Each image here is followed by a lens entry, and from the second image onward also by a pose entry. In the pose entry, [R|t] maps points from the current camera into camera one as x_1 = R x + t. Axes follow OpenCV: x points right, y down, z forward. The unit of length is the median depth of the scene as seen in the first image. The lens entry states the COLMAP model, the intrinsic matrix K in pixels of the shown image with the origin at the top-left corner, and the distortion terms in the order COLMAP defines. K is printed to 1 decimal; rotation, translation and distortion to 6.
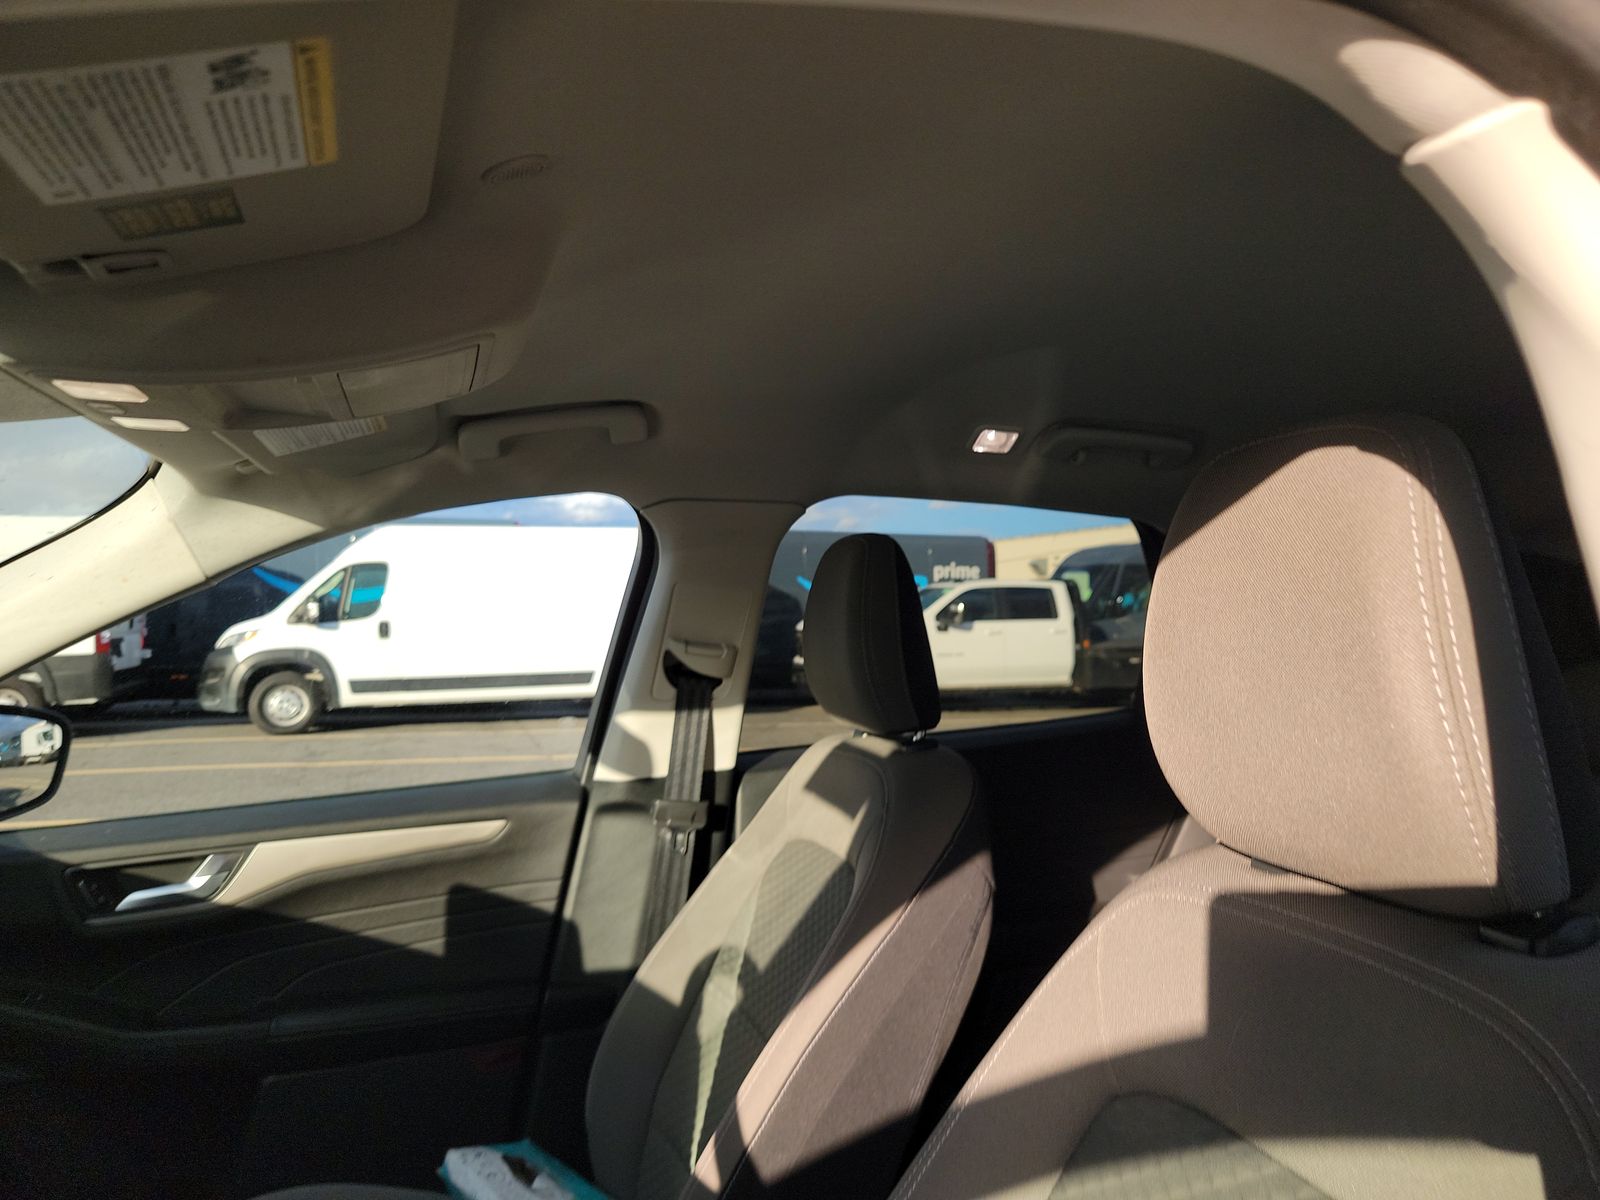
lens RADIAL K [[1147.6, 0, 832.8], [0, 1147.6, 593.1], [0, 0, 1]] dist [0.039354, -0.050451]
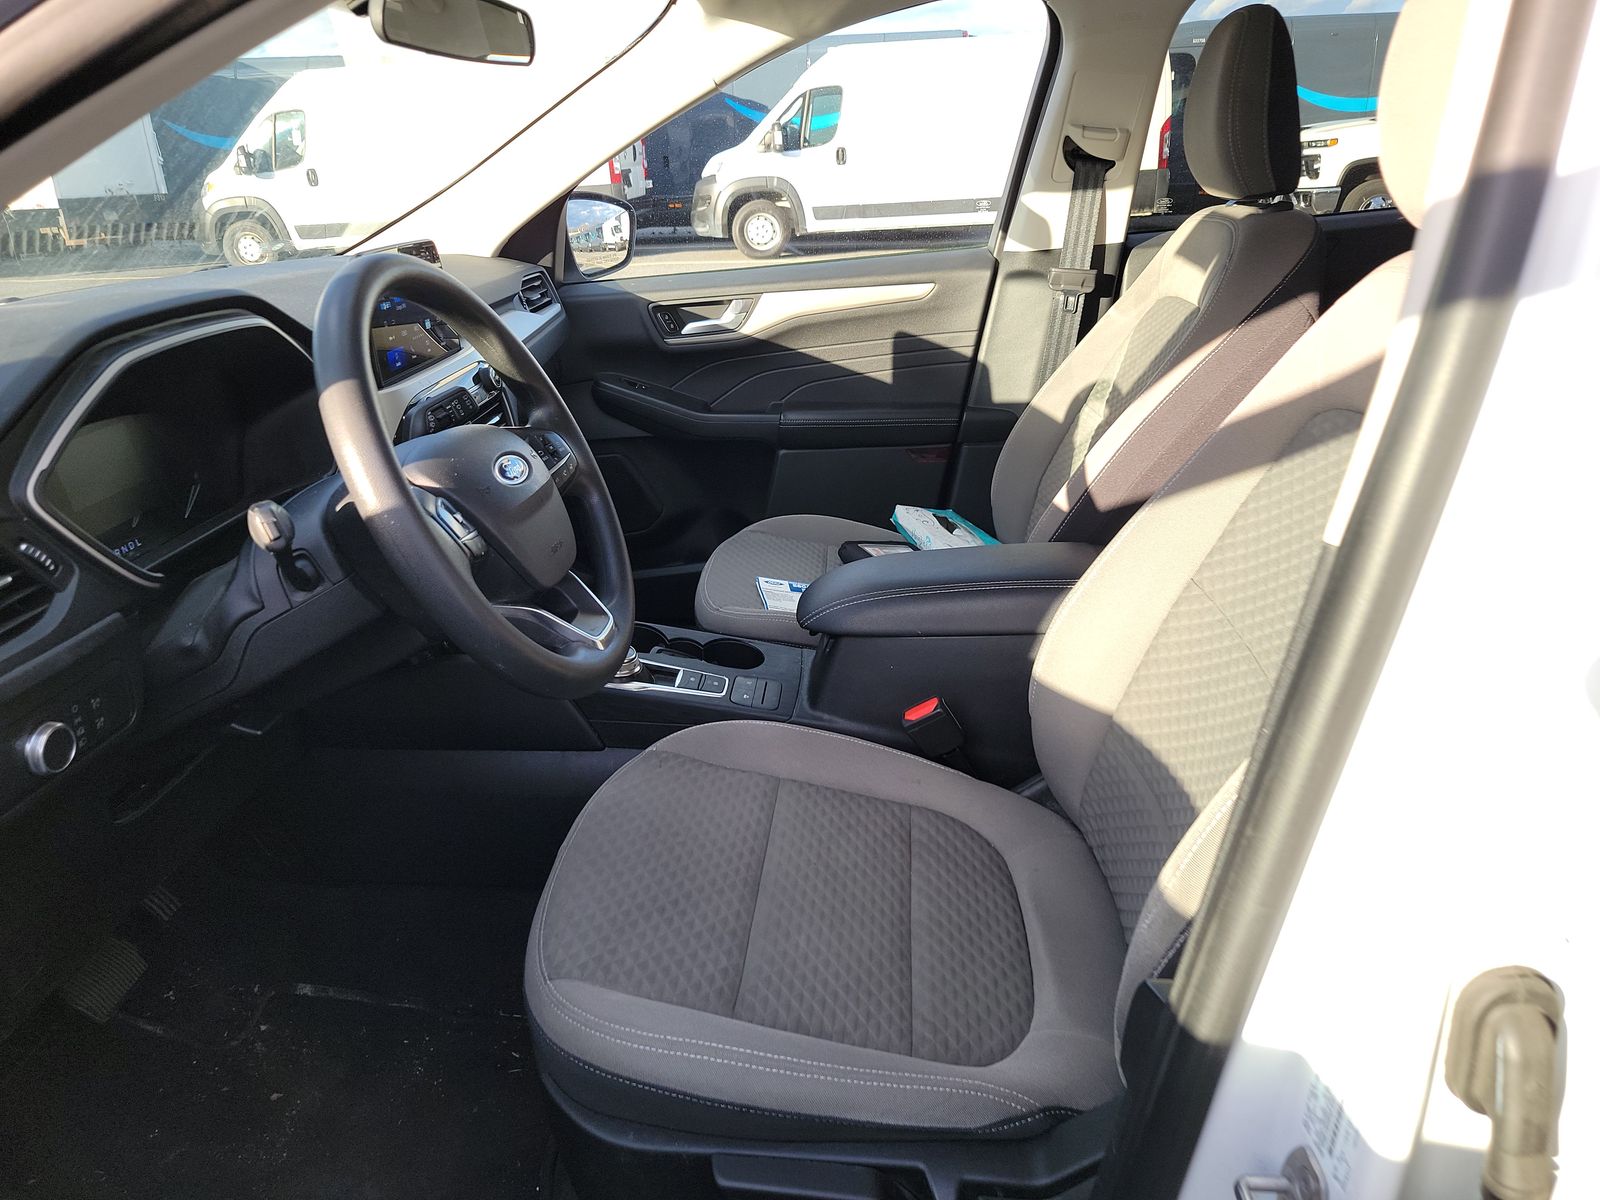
lens RADIAL K [[1147.6, 0, 832.8], [0, 1147.6, 593.1], [0, 0, 1]] dist [0.039354, -0.050451]
pose [[0.929079, 0.098709, -0.356468, 0.098696], [0.046005, 0.925413, 0.376158, 0.028178], [0.367010, -0.365880, 0.855240, -0.256532]]
